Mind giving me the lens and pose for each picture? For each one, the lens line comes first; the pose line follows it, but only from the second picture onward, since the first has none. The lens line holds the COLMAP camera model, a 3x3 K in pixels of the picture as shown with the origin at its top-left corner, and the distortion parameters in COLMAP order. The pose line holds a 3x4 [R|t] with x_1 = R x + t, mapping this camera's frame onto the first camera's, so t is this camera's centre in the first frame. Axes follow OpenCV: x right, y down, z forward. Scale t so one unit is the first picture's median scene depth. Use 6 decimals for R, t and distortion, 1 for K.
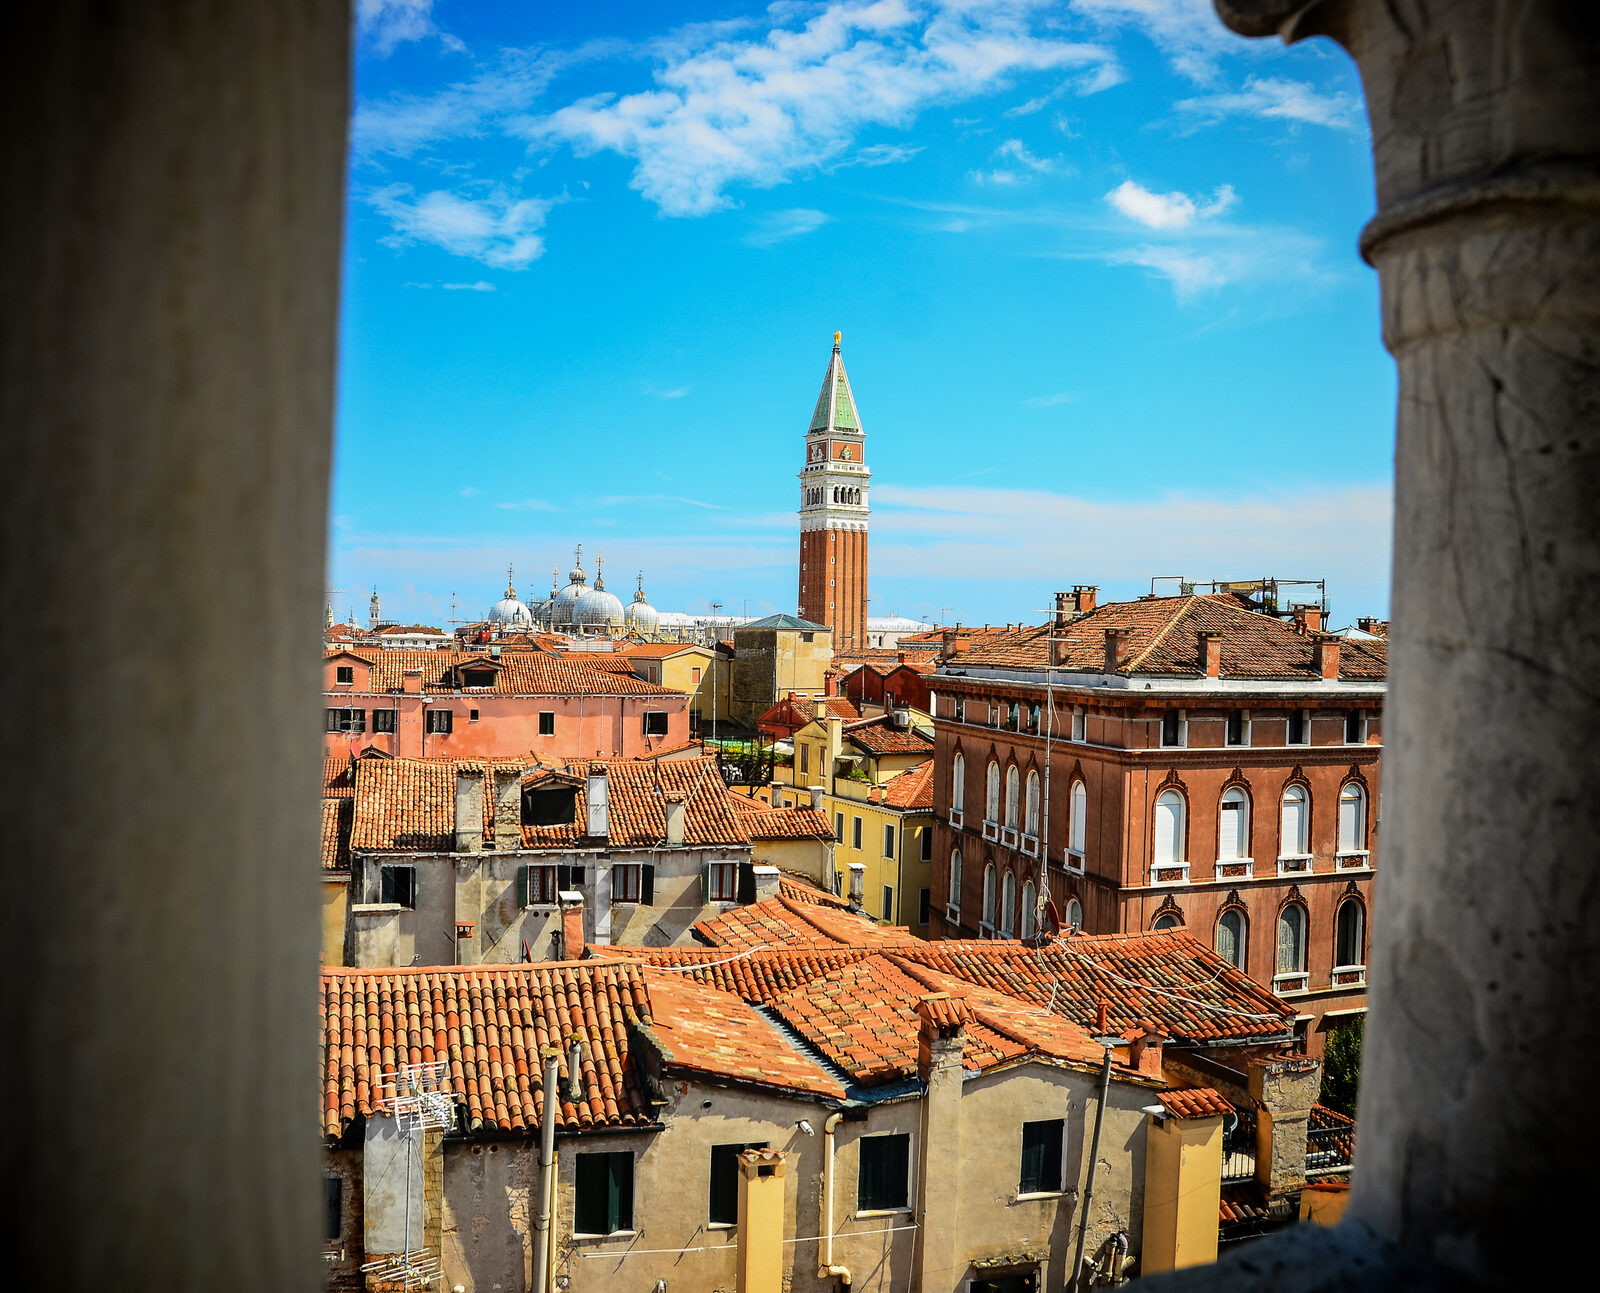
lens RADIAL K [[1444.3, 0, 680.3], [0, 1444.3, 662.6], [0, 0, 1]] dist [-0.122684, 0.075589]
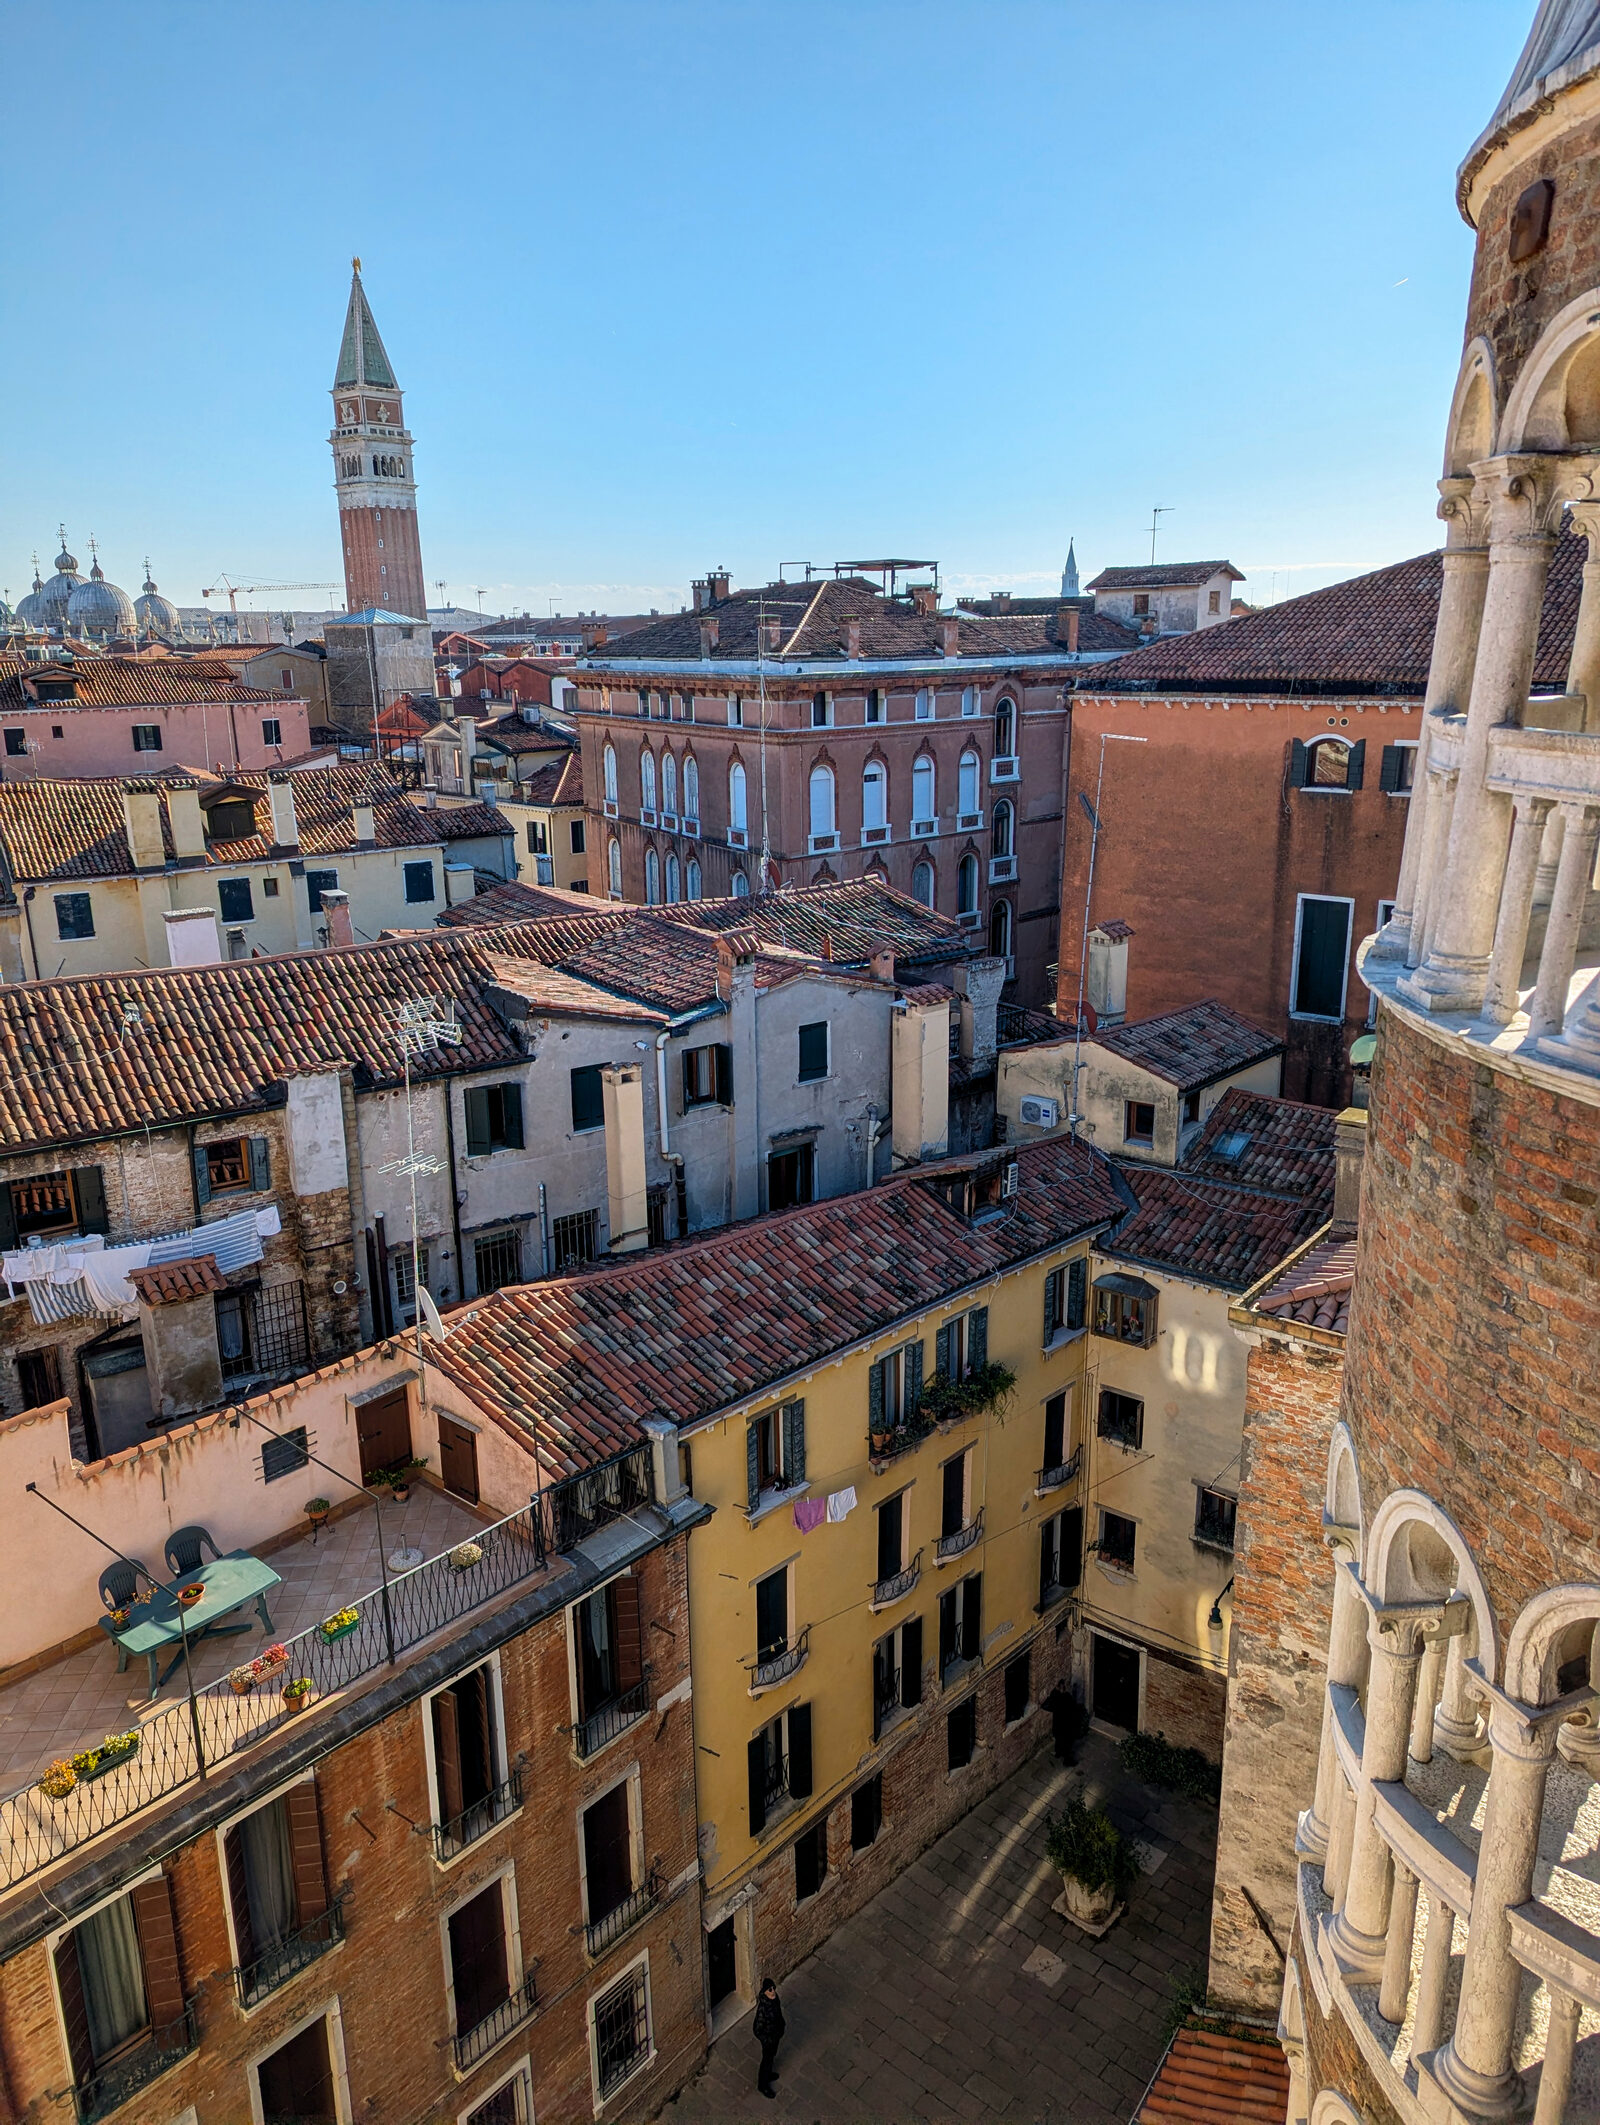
lens RADIAL K [[1492.8, 0, 794.1], [0, 1492.8, 1053.5], [0, 0, 1]] dist [0.060245, -0.042295]
pose [[0.929549, -0.128958, 0.345412, -0.112284], [0.036617, 0.964495, 0.261549, -0.000319], [-0.366877, -0.230474, 0.901267, -0.101708]]
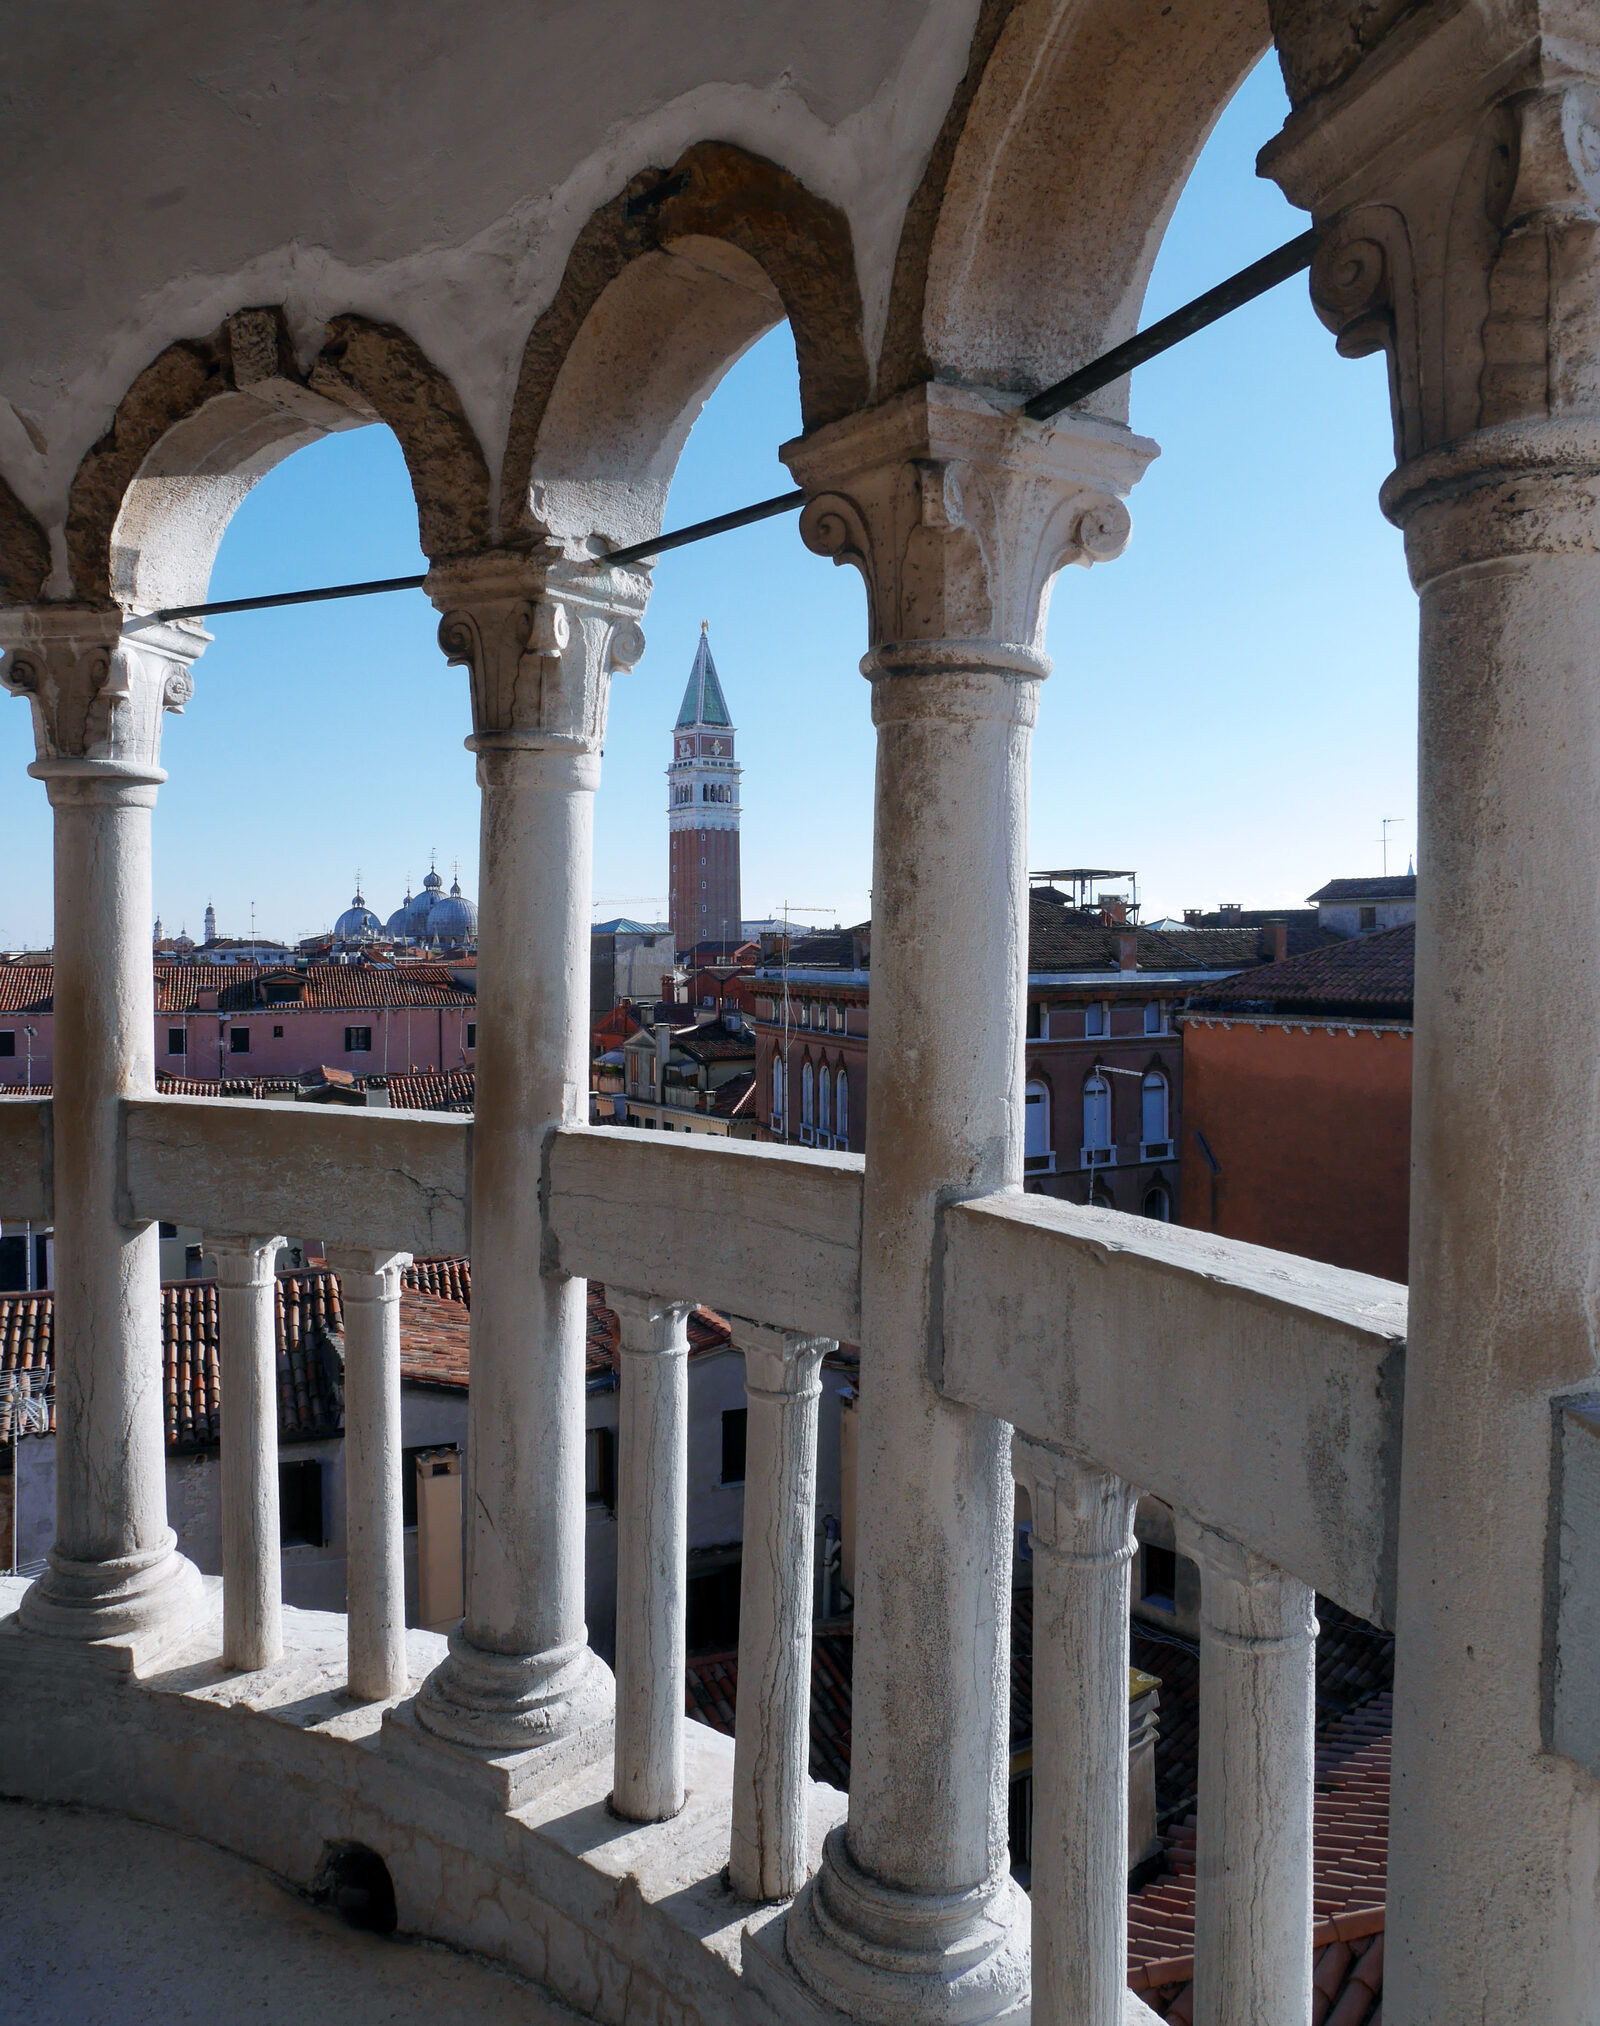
lens RADIAL K [[1533.7, 0, 812.6], [0, 1533.7, 956.8], [0, 0, 1]] dist [-0.070123, 0.020991]
pose [[0.986786, -0.022832, 0.160412, 0.068892], [0.024192, 0.999686, -0.006527, 0.004335], [-0.160213, 0.010321, 0.987029, -0.043821]]
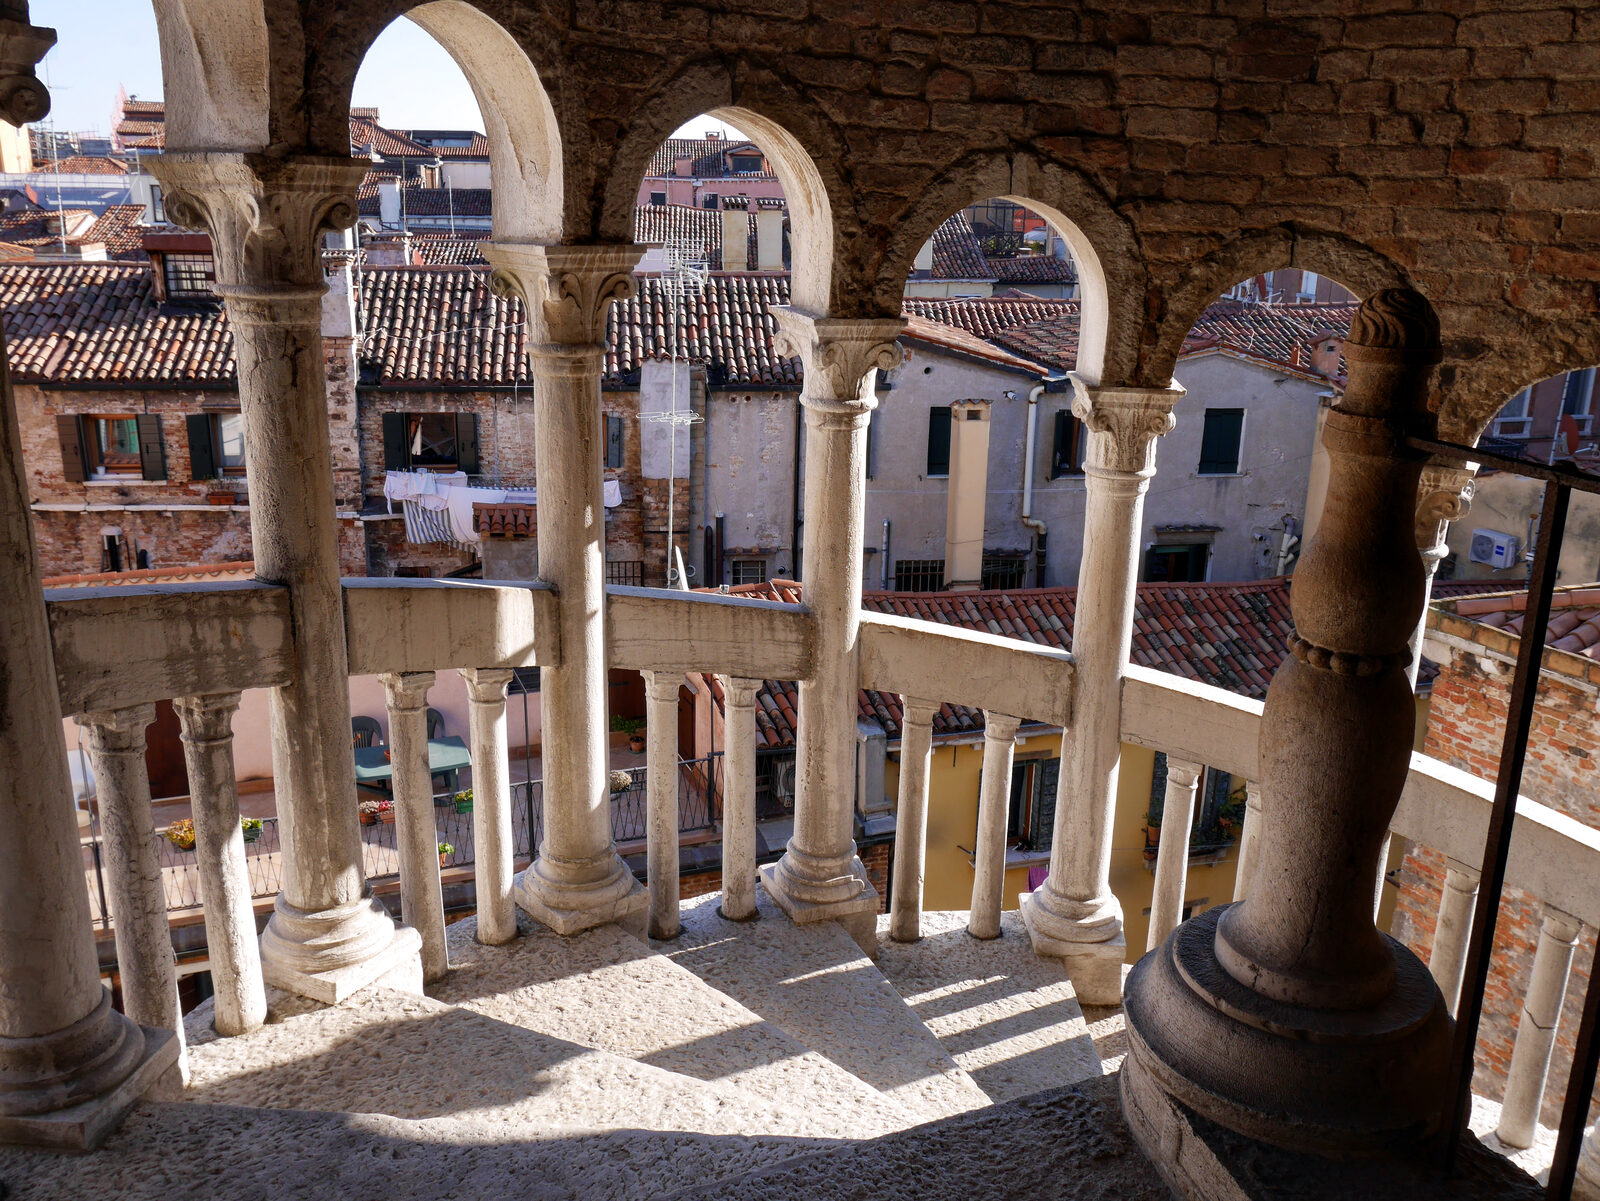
lens RADIAL K [[1371.0, 0, 792.2], [0, 1371.0, 610.2], [0, 0, 1]] dist [-0.007449, 0.008219]
pose [[0.993967, 0.031167, -0.105158, 0.015472], [-0.001468, 0.962469, 0.271388, 0.090281], [0.109669, -0.269596, 0.956708, -0.069768]]
